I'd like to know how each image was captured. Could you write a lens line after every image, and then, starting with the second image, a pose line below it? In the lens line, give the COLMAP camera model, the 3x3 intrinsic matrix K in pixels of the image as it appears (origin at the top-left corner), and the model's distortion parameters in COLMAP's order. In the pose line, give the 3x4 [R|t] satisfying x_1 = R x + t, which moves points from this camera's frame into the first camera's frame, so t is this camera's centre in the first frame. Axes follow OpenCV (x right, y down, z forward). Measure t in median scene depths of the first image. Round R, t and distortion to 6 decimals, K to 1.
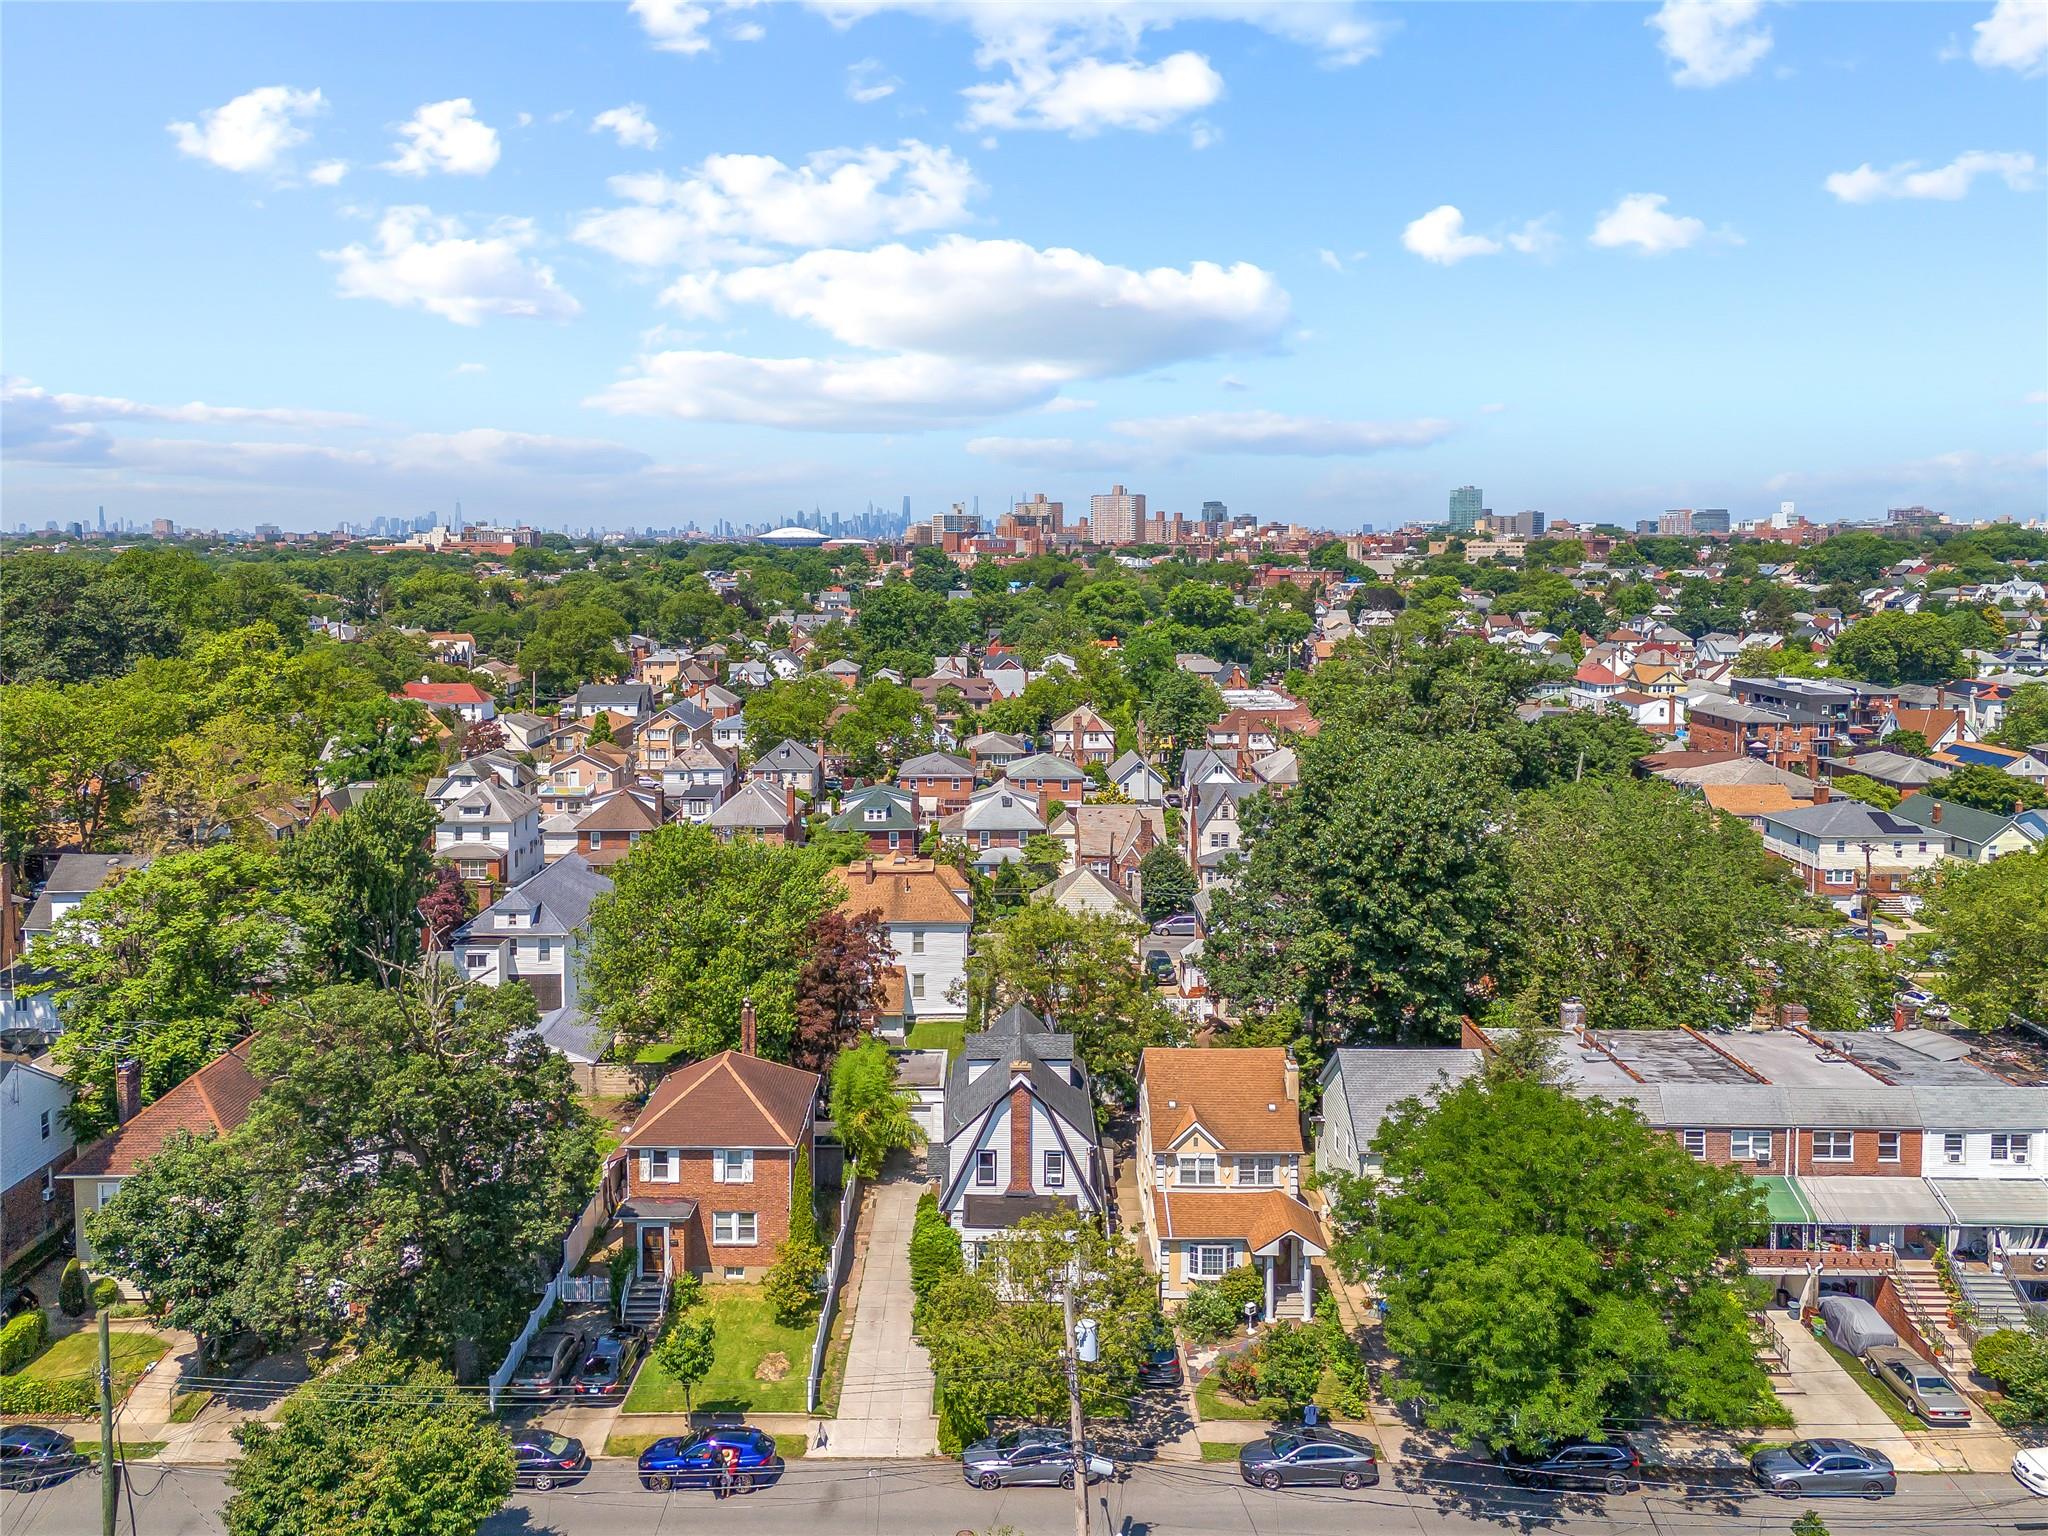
lens RADIAL K [[1541.6, 0, 996.7], [0, 1541.6, 668.0], [0, 0, 1]] dist [0.095583, -0.099917]
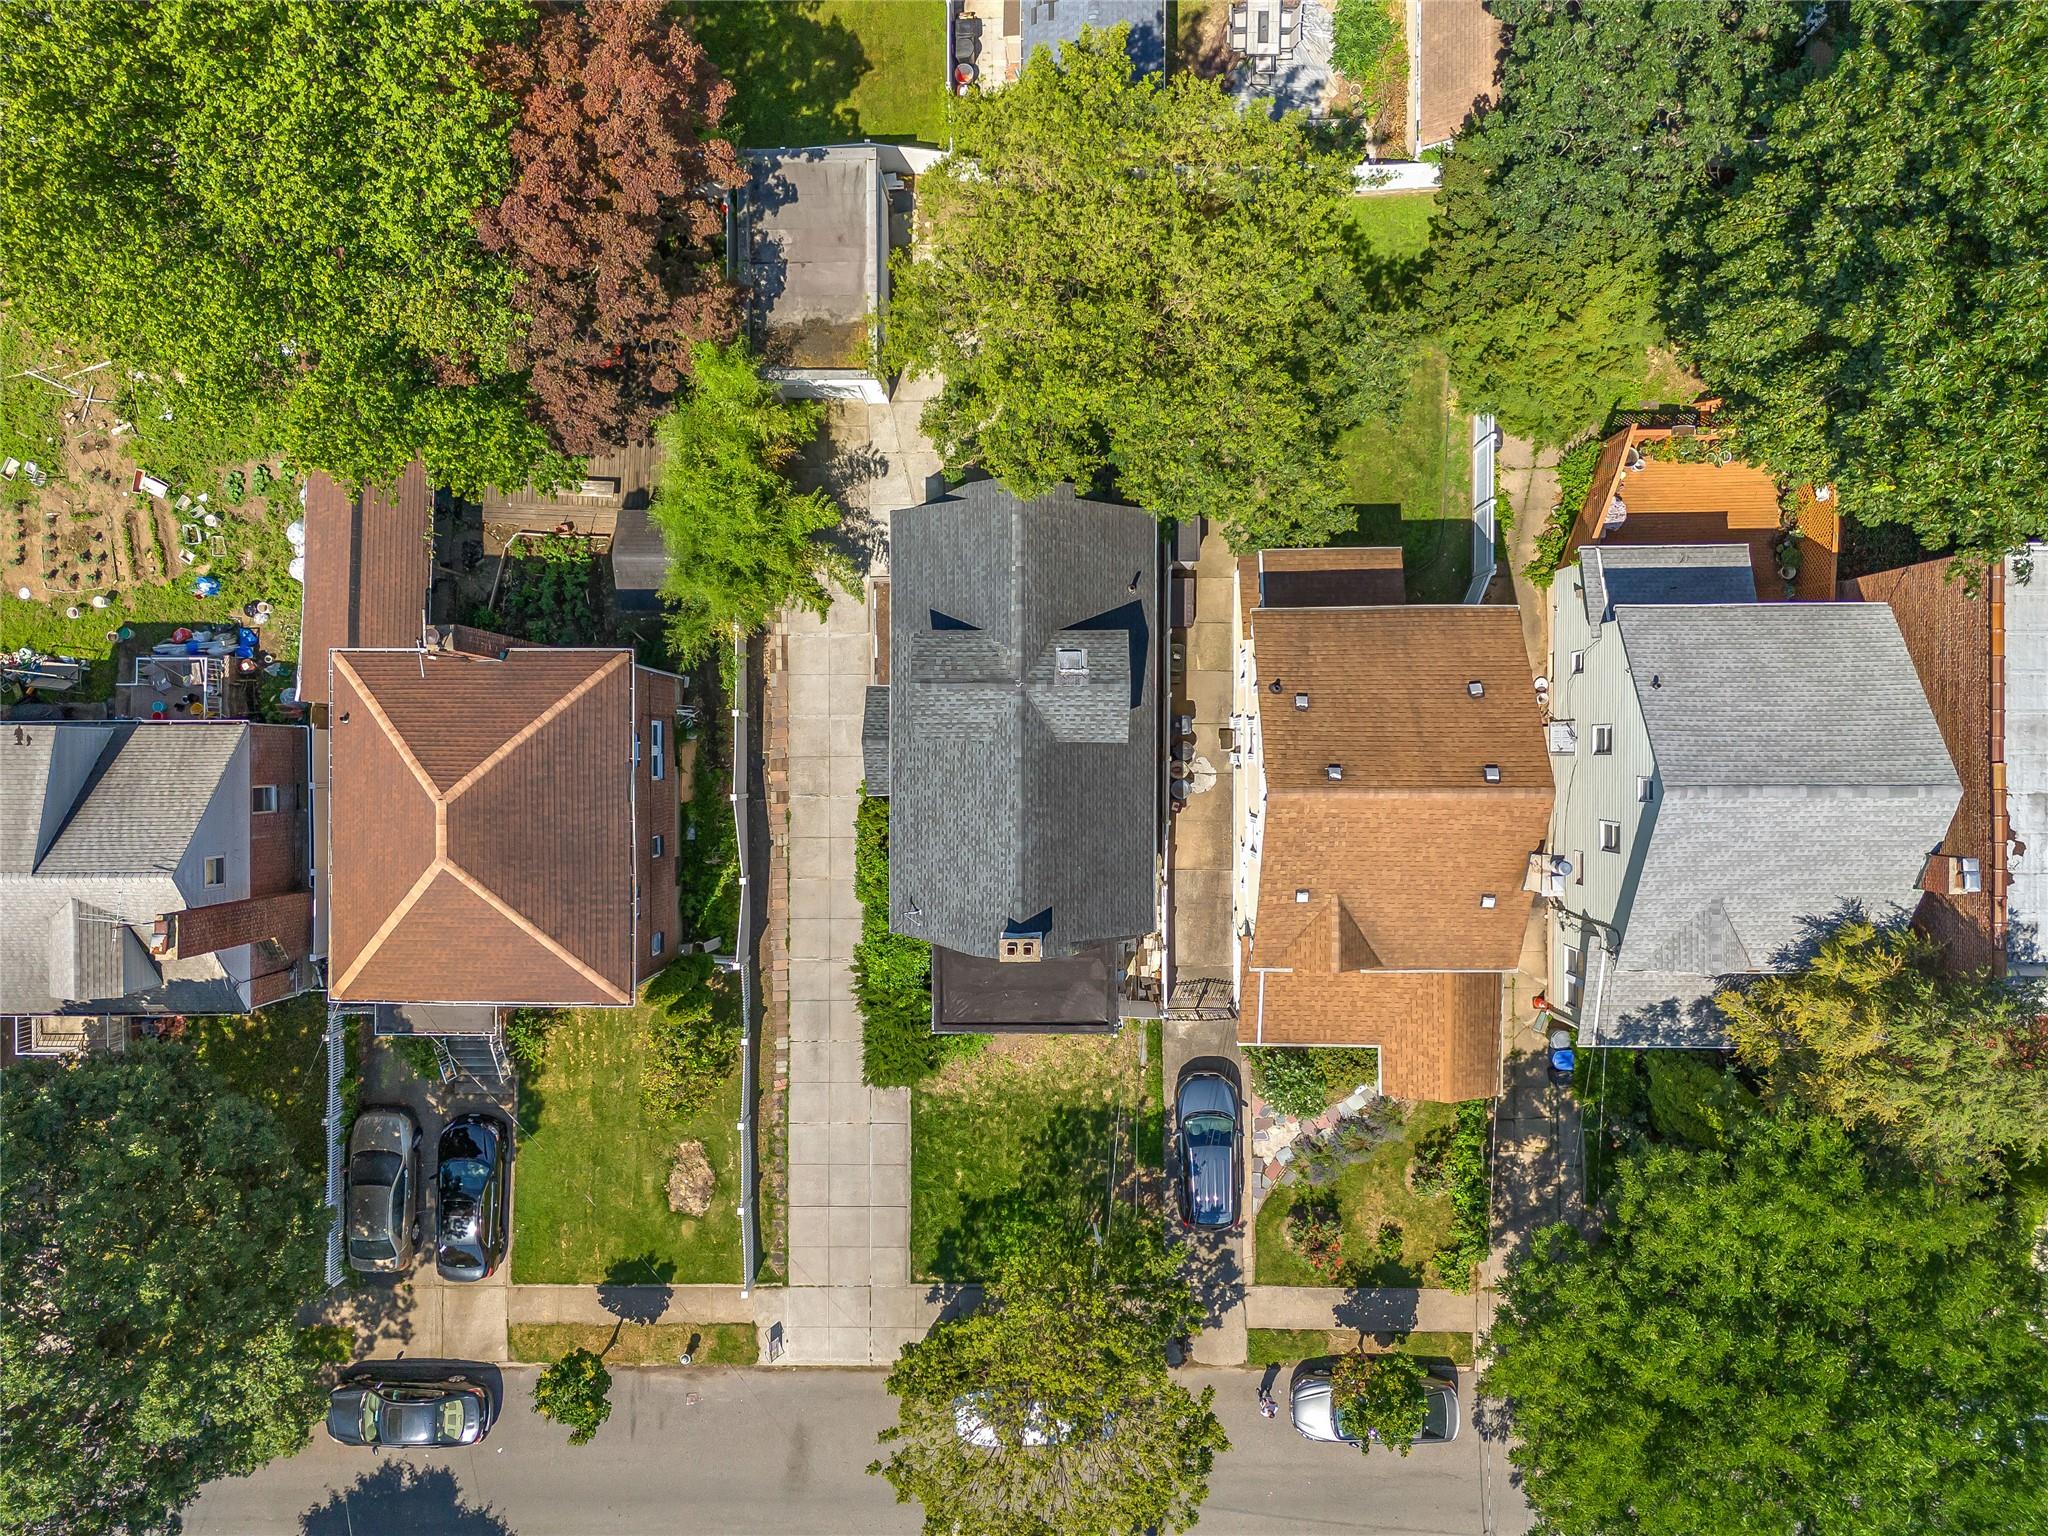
lens RADIAL K [[1508.9, 0, 1030.3], [0, 1508.9, 764.4], [0, 0, 1]] dist [0.076456, -0.072819]
pose [[0.999791, -0.005102, -0.019781, 0.026533], [0.020133, 0.081909, 0.996436, -0.226167], [-0.003464, -0.996627, 0.081995, 0.903250]]
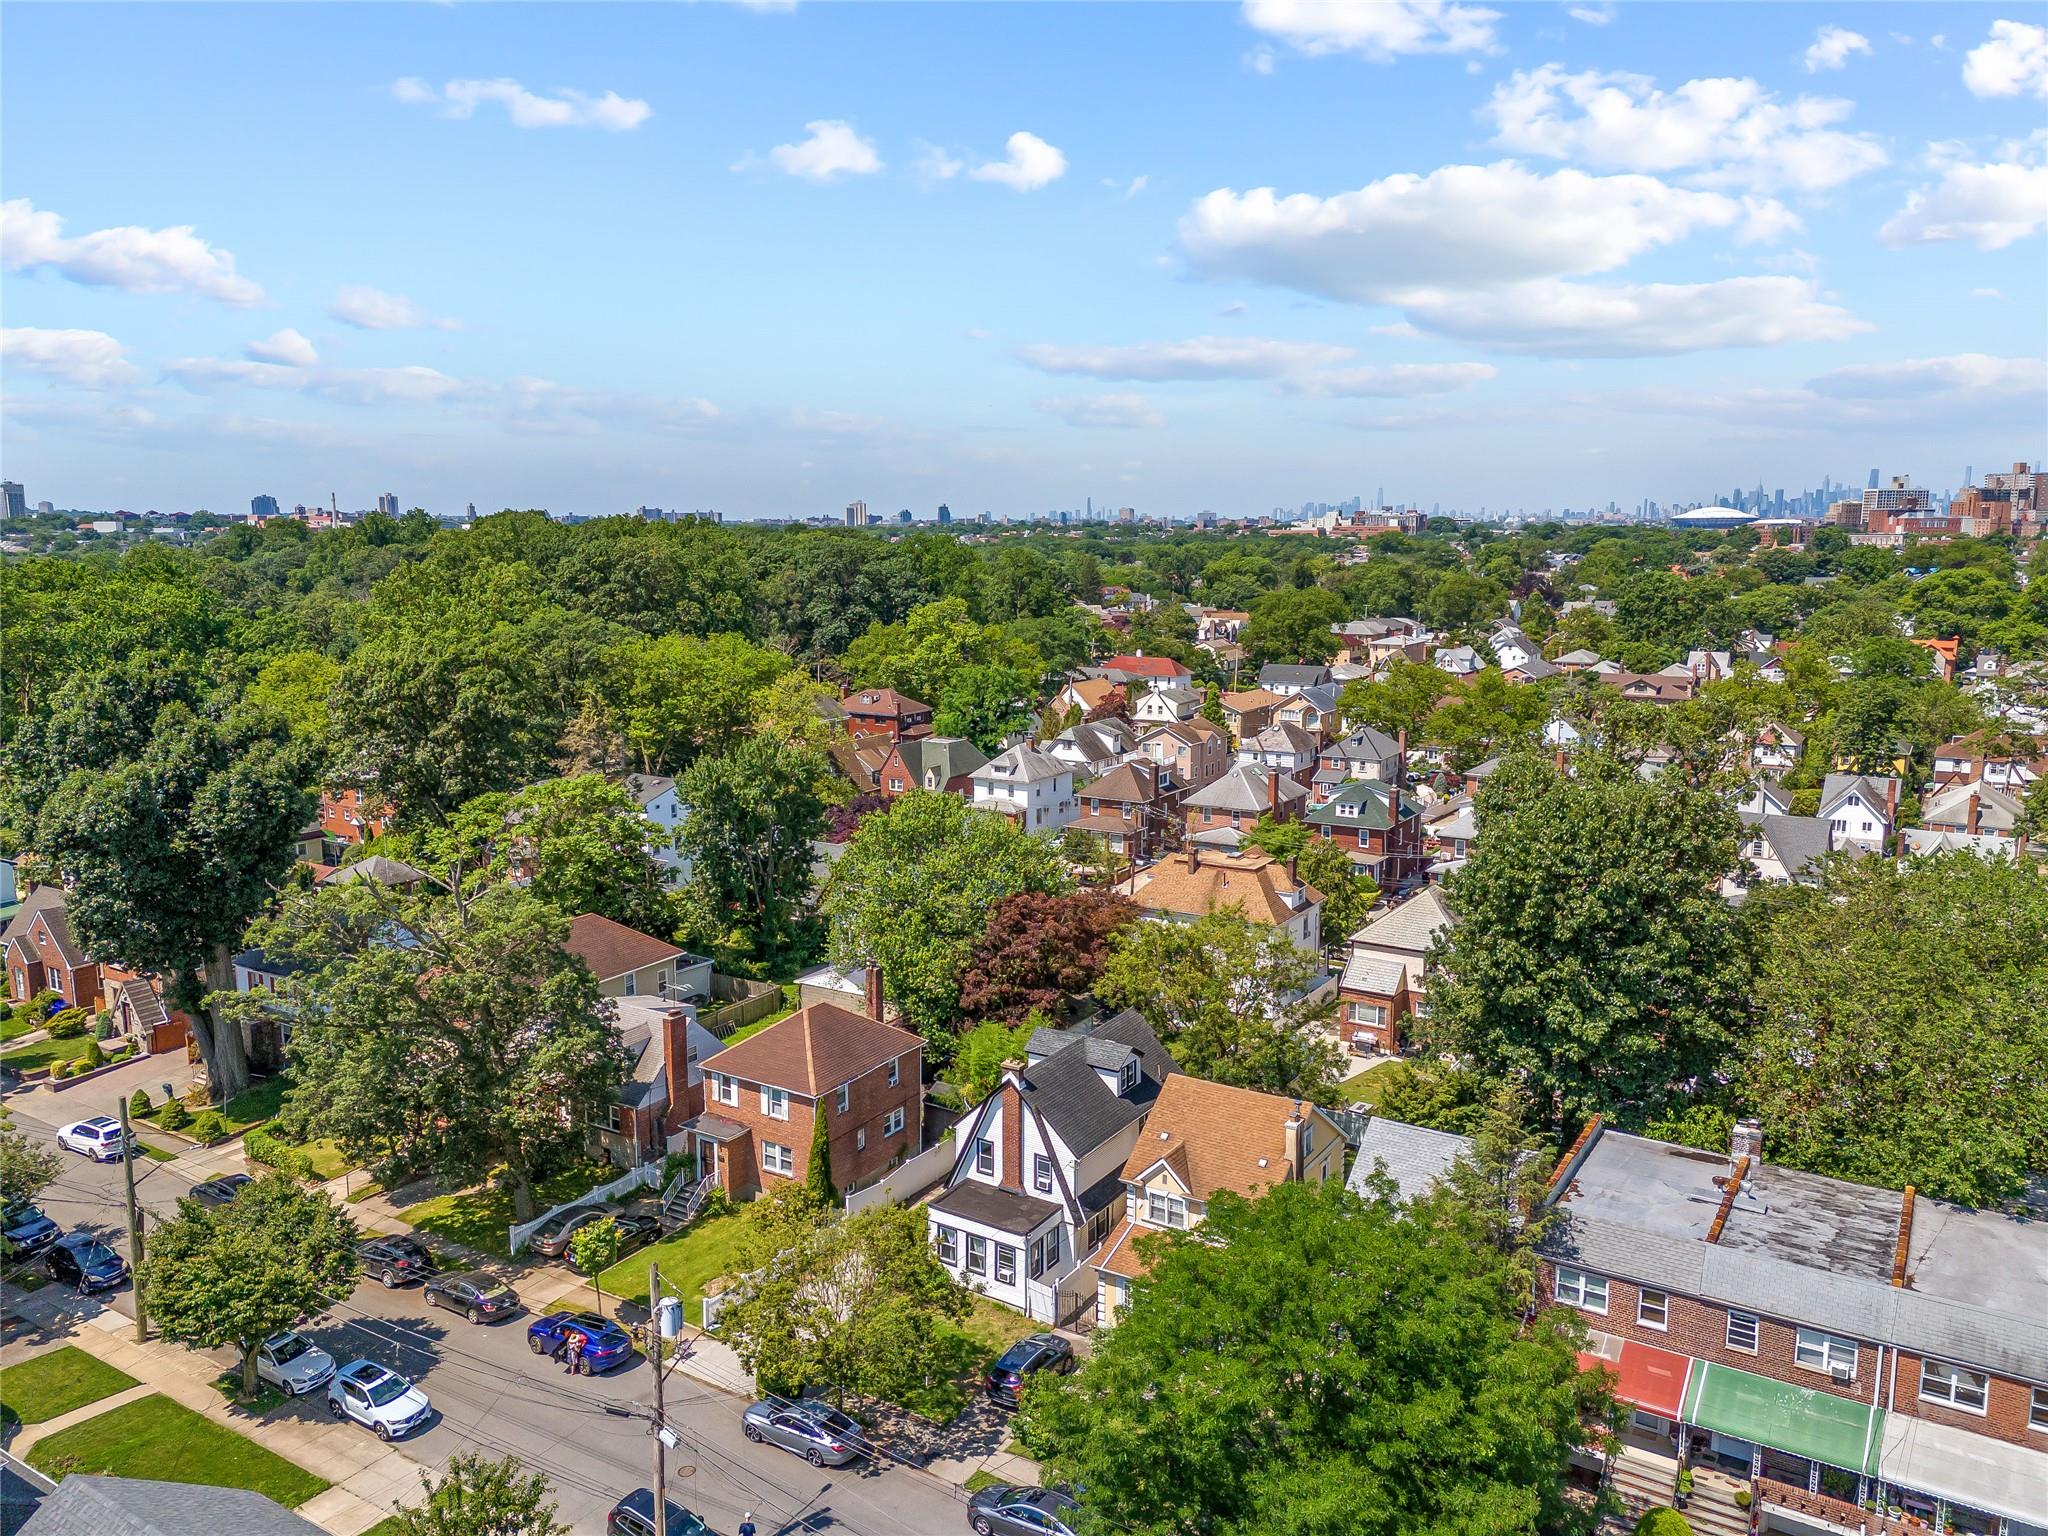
lens RADIAL K [[1493.7, 0, 1024.0], [0, 1493.7, 768.0], [0, 0, 1]] dist [0.092101, -0.090663]
pose [[0.848394, 0.084295, -0.522610, 0.443680], [-0.042828, 0.994934, 0.090952, -0.014449], [0.527630, -0.054780, 0.847706, 0.186144]]
